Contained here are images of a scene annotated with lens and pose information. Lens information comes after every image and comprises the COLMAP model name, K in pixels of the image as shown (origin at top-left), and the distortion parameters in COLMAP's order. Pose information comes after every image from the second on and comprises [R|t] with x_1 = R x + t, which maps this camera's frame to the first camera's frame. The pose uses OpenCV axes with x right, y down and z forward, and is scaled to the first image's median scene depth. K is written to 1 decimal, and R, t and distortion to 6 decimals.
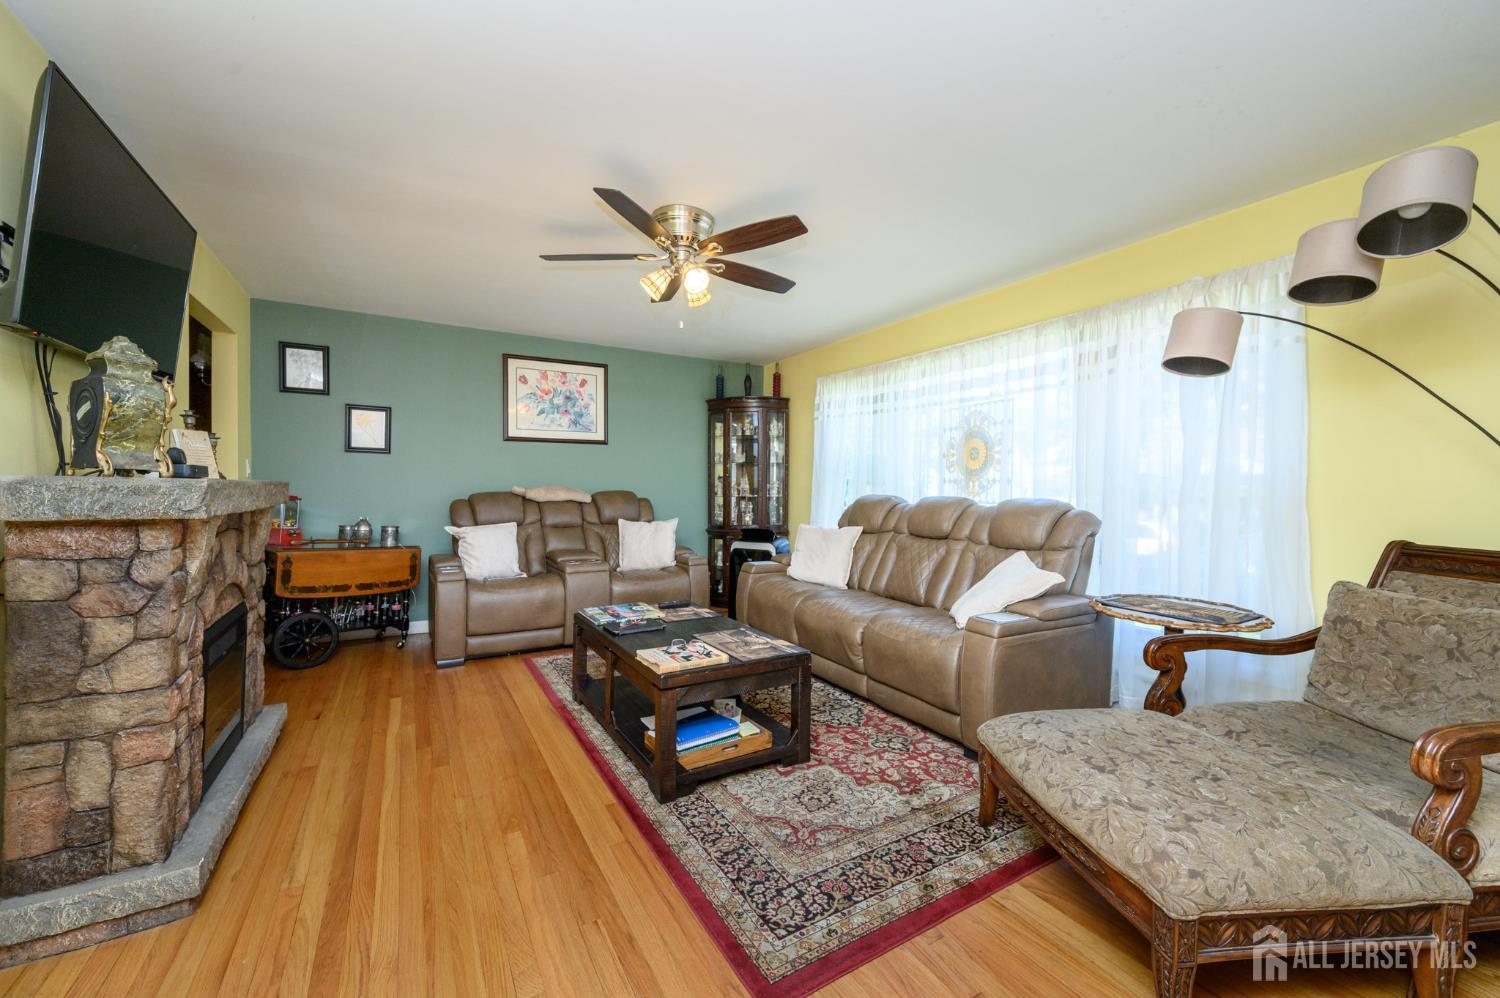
lens RADIAL K [[594.0, 0, 752.8], [0, 594.0, 494.9], [0, 0, 1]] dist [0.000096, -0.000233]
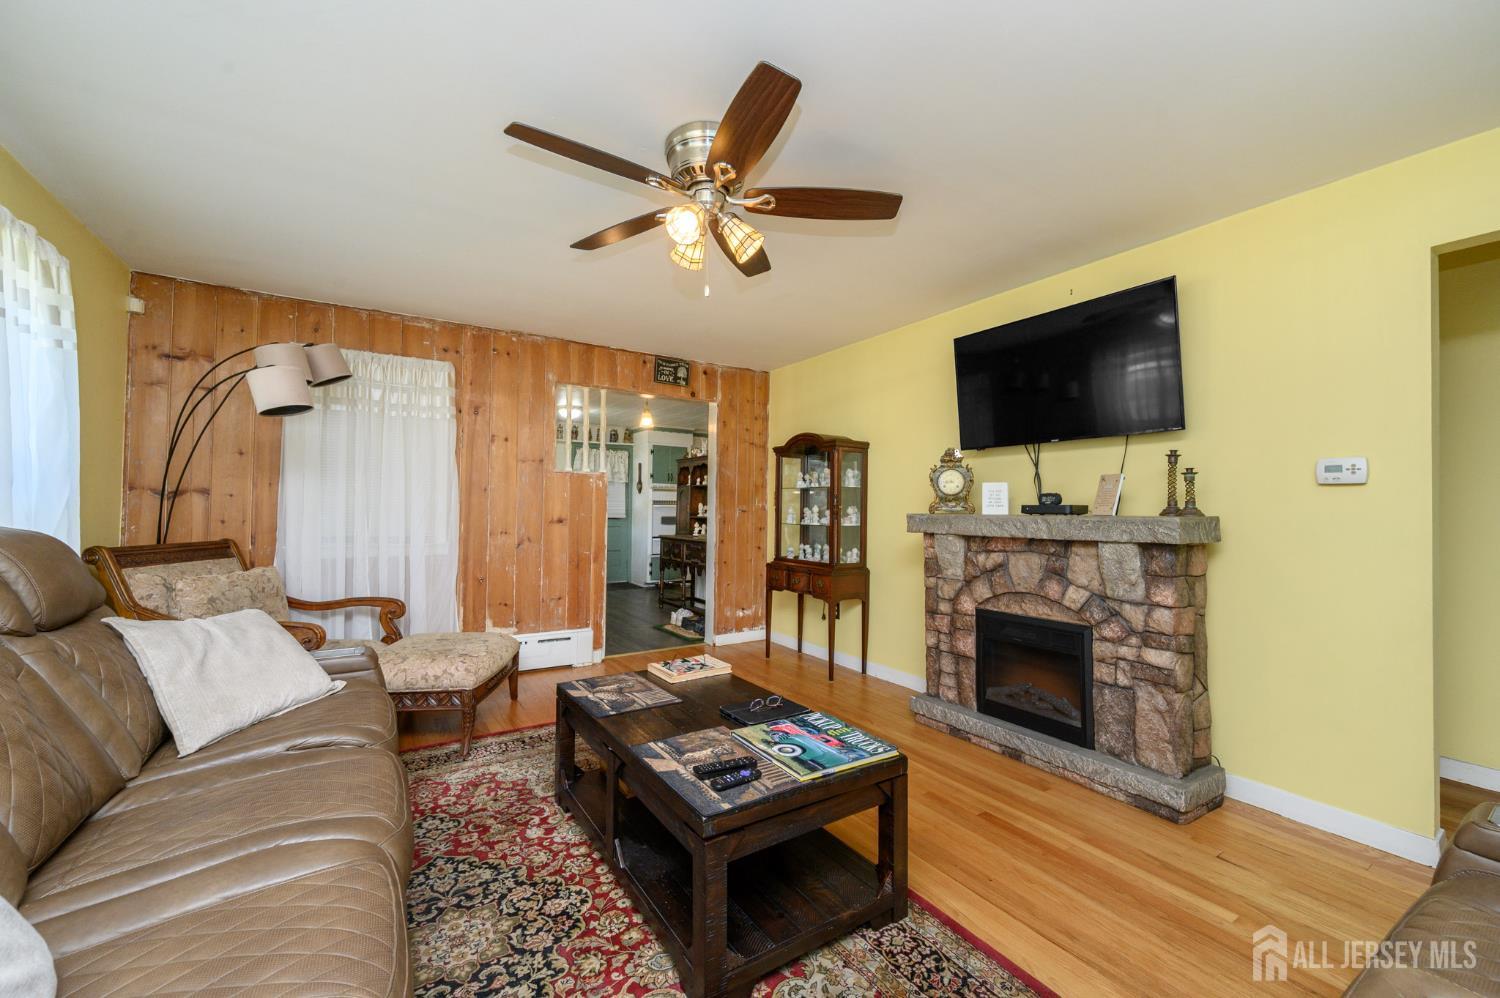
lens RADIAL K [[594.0, 0, 751.6], [0, 594.0, 500.9], [0, 0, 1]] dist [0.000096, -0.000233]
pose [[-0.998828, -0.019857, -0.044140, -0.164491], [-0.019287, 0.999726, -0.013293, -0.023377], [0.044392, -0.012426, -0.998937, 1.943872]]
